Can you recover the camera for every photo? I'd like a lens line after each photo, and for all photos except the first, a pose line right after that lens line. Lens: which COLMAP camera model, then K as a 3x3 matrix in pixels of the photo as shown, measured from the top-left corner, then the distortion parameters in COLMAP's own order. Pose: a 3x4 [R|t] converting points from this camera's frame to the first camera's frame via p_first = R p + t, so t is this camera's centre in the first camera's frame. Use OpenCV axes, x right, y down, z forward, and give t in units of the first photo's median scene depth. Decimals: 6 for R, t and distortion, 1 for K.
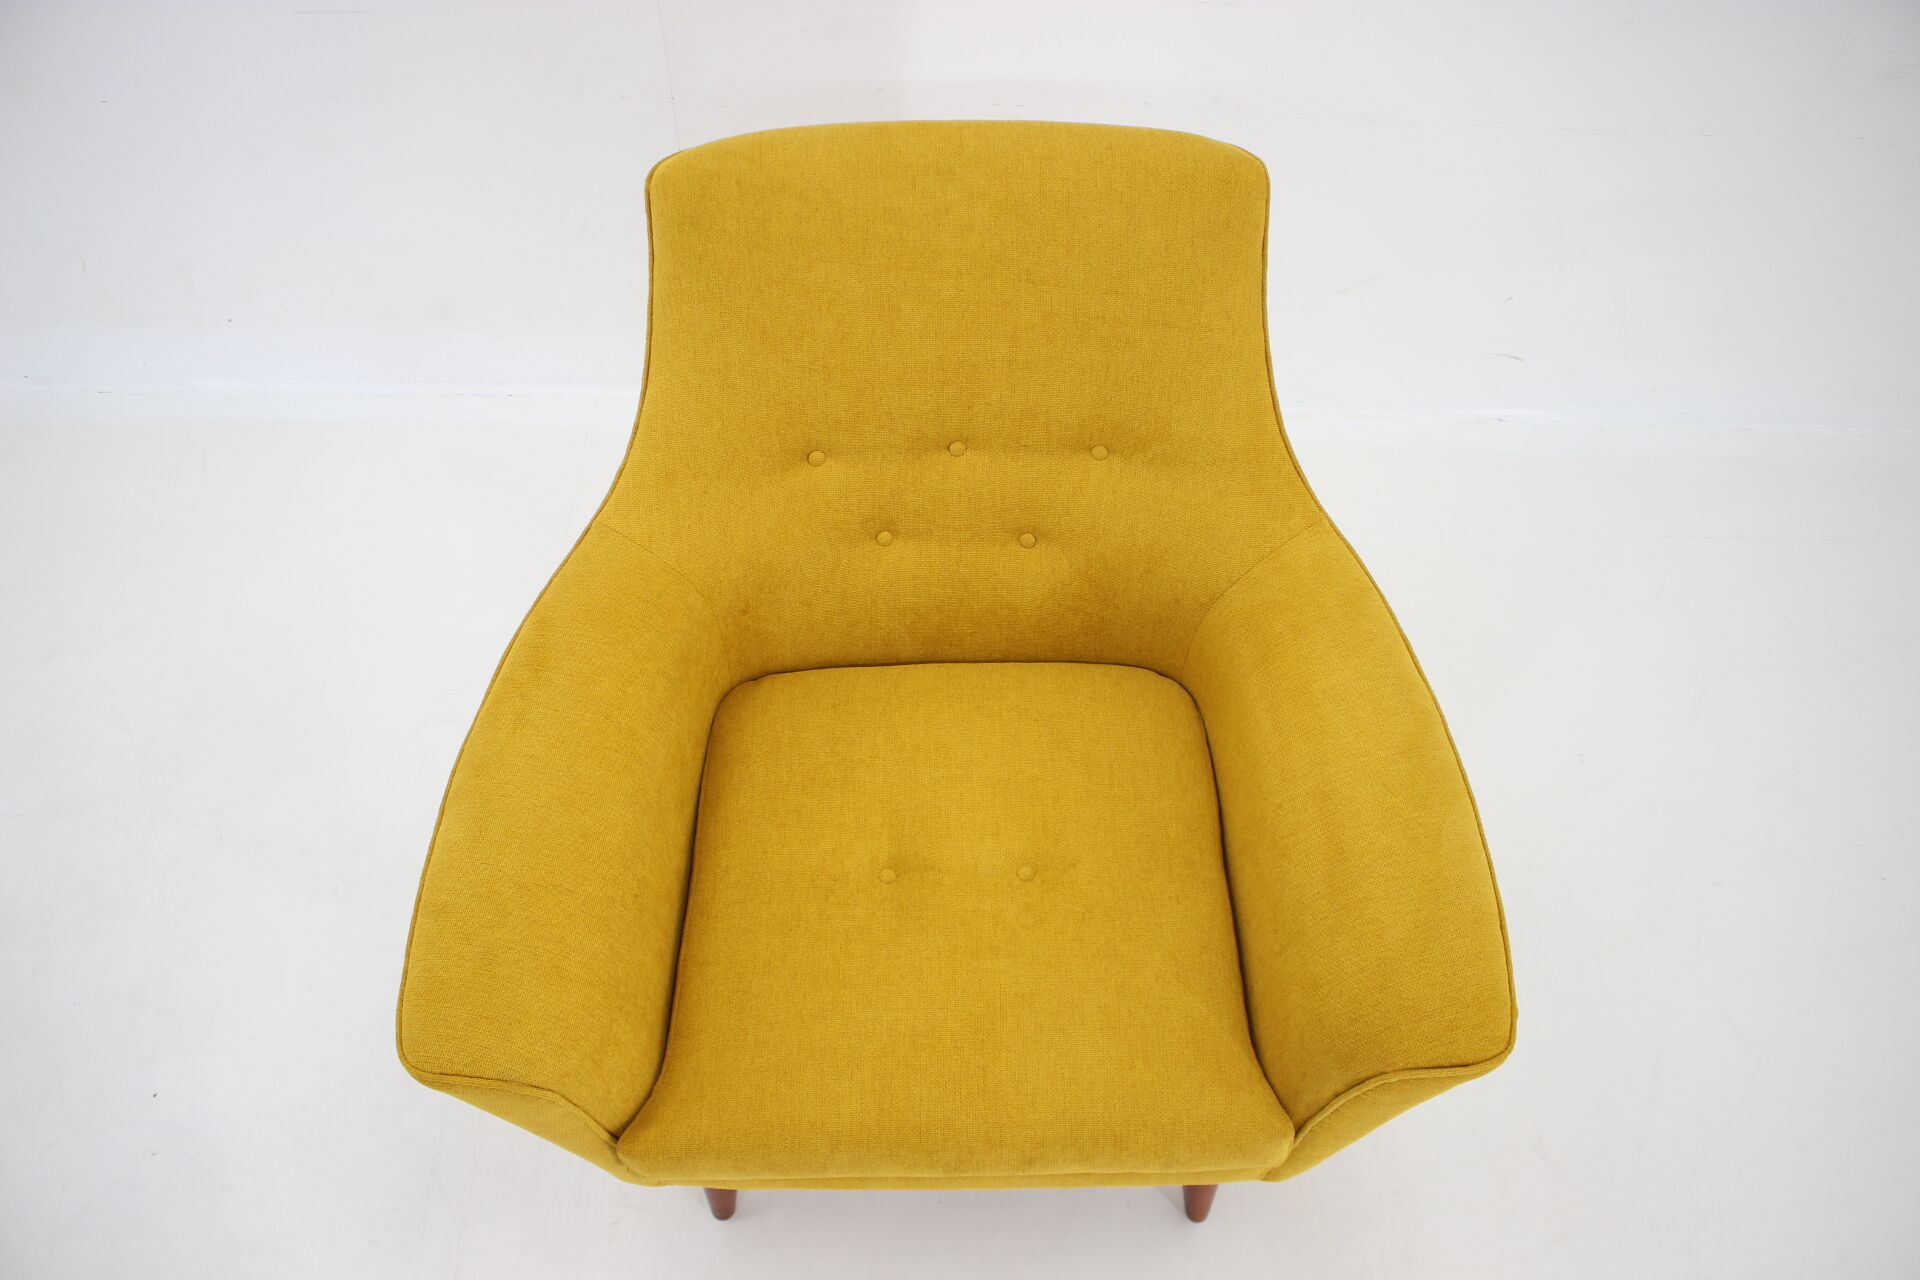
lens RADIAL K [[1599.7, 0, 953.6], [0, 1599.7, 668.2], [0, 0, 1]] dist [-0.126922, 0.034335]
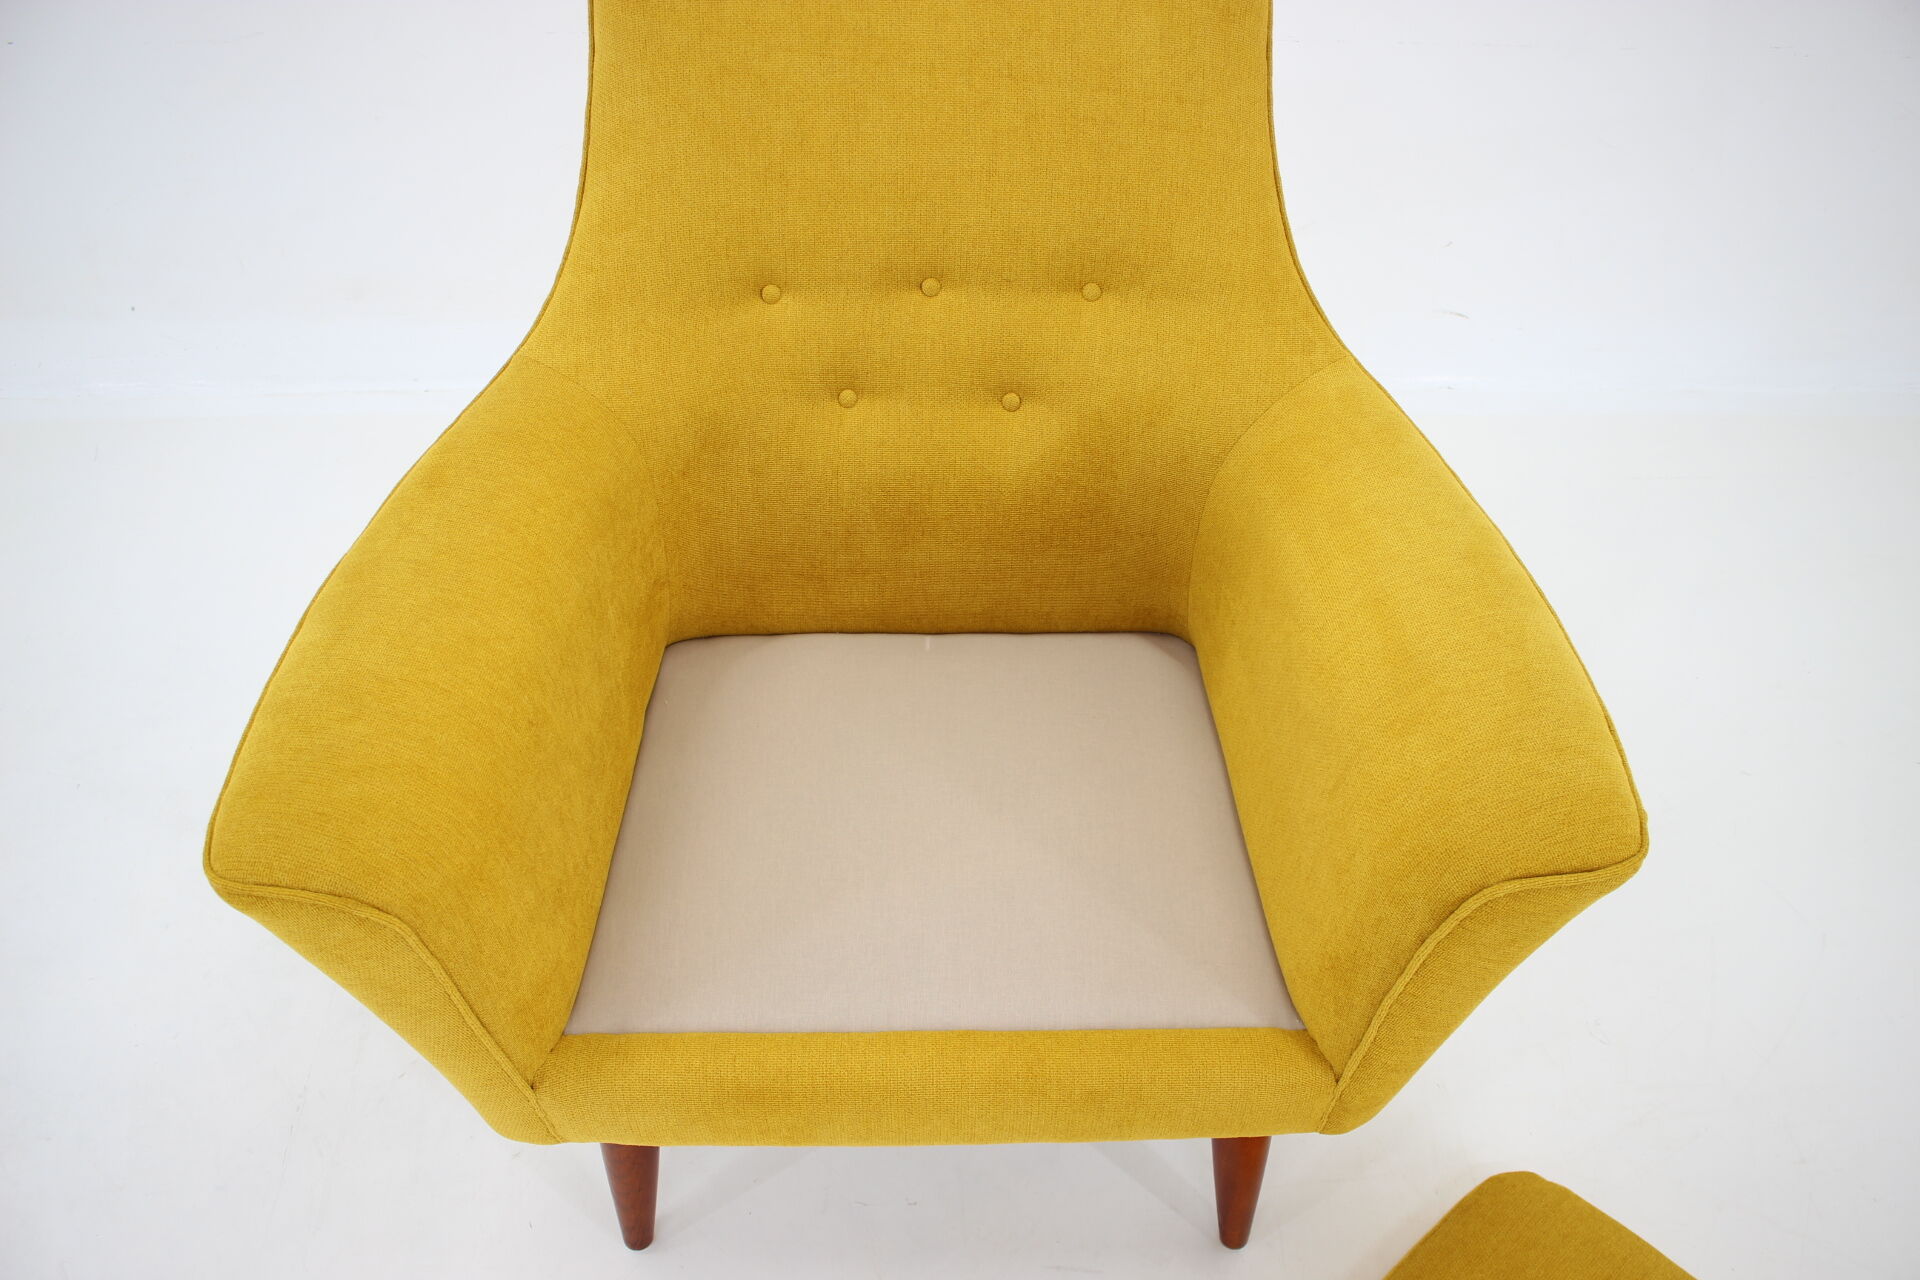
lens RADIAL K [[1599.7, 0, 956.1], [0, 1599.7, 659.6], [0, 0, 1]] dist [-0.126922, 0.034335]
pose [[0.999846, -0.001266, 0.017497, 0.000761], [0.004874, 0.978168, -0.207757, 0.261350], [-0.016852, 0.207810, 0.978024, 0.192781]]
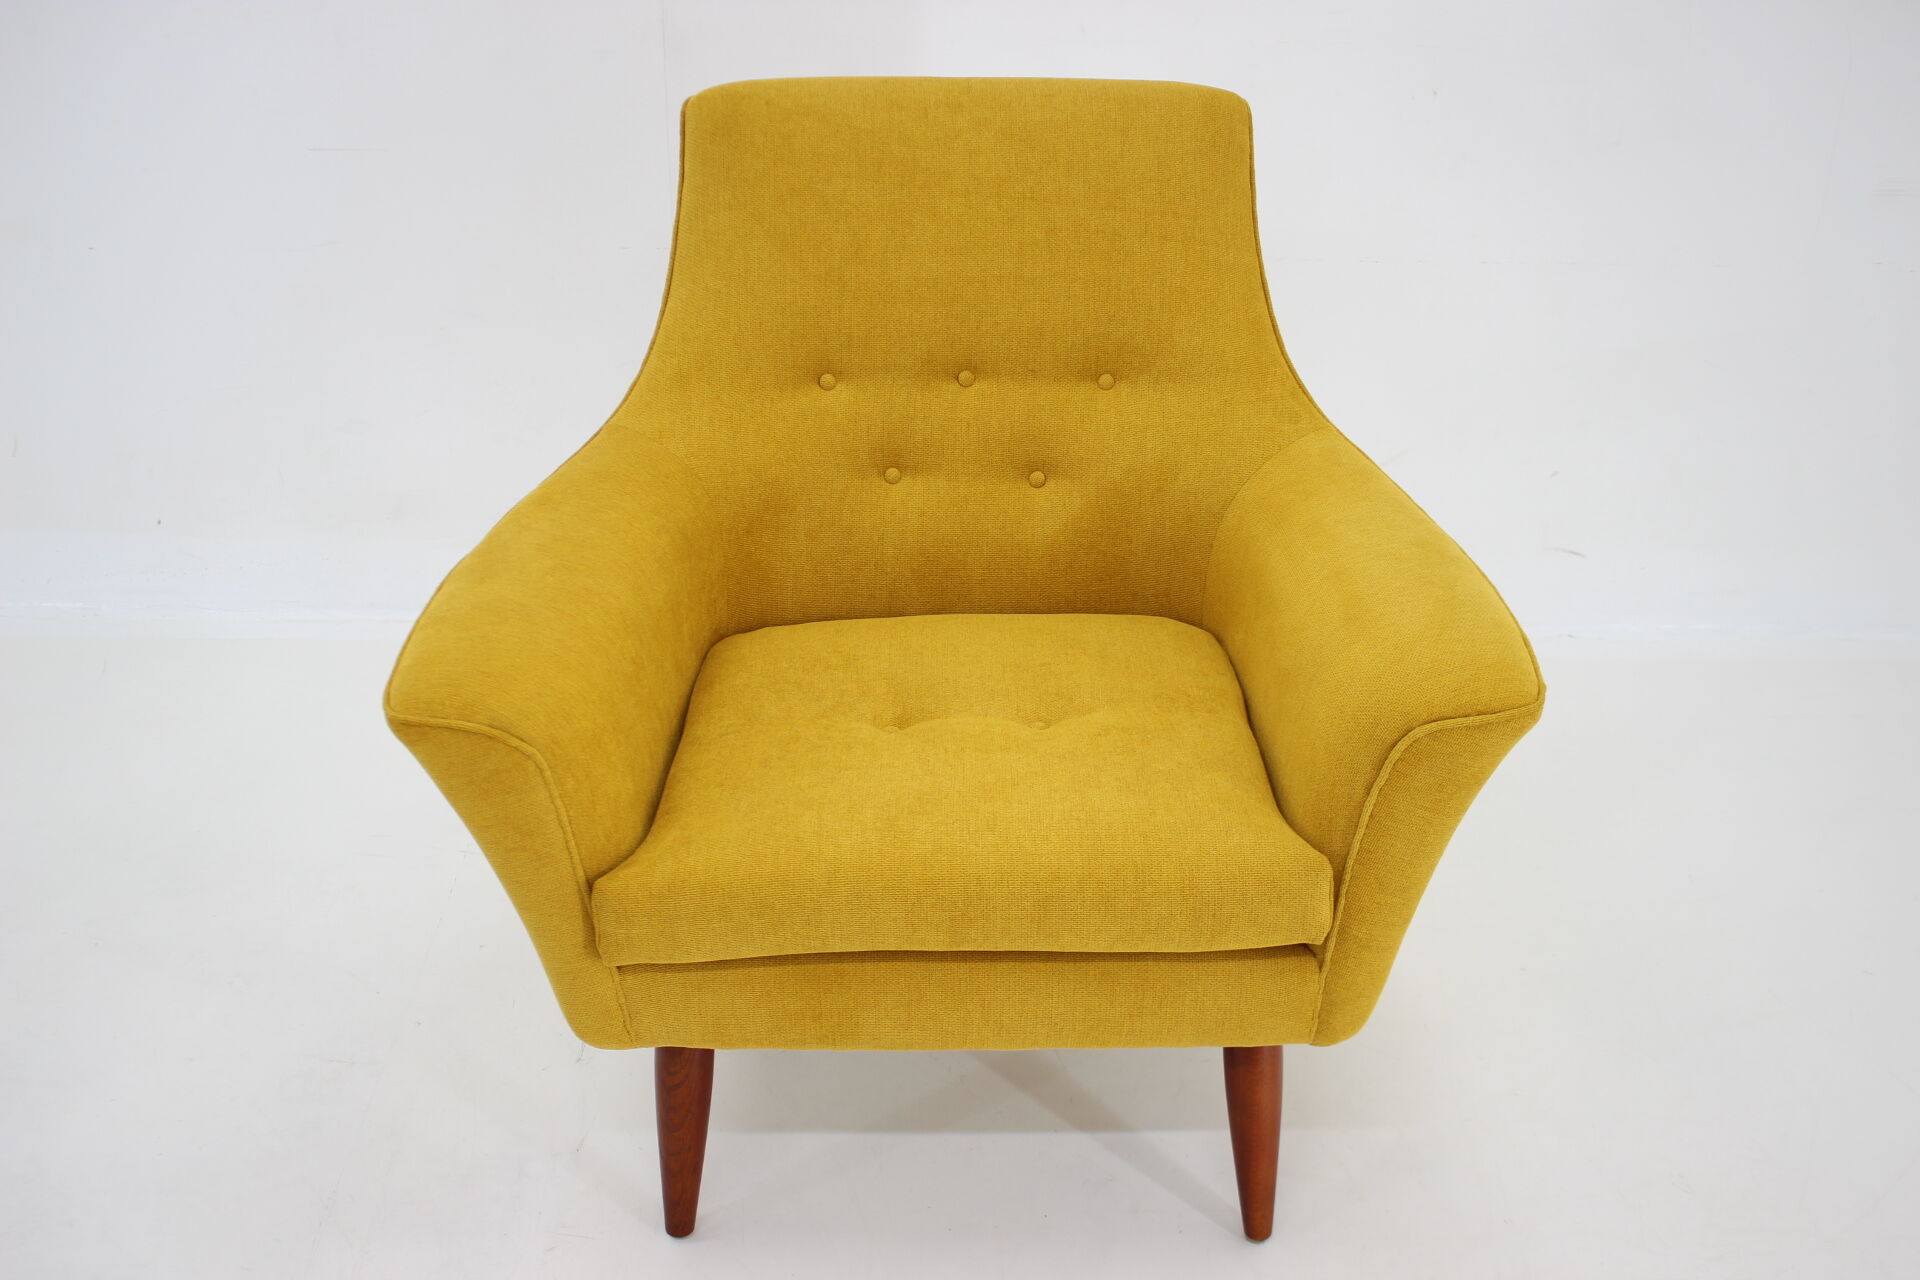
lens RADIAL K [[2293.0, 0, 957.4], [0, 2293.0, 640.3], [0, 0, 1]] dist [-0.059187, 0.000000]
pose [[0.999996, 0.000964, -0.002827, 0.001216], [-0.002186, 0.881268, -0.472612, 0.739779], [0.002036, 0.472616, 0.881266, -0.219656]]
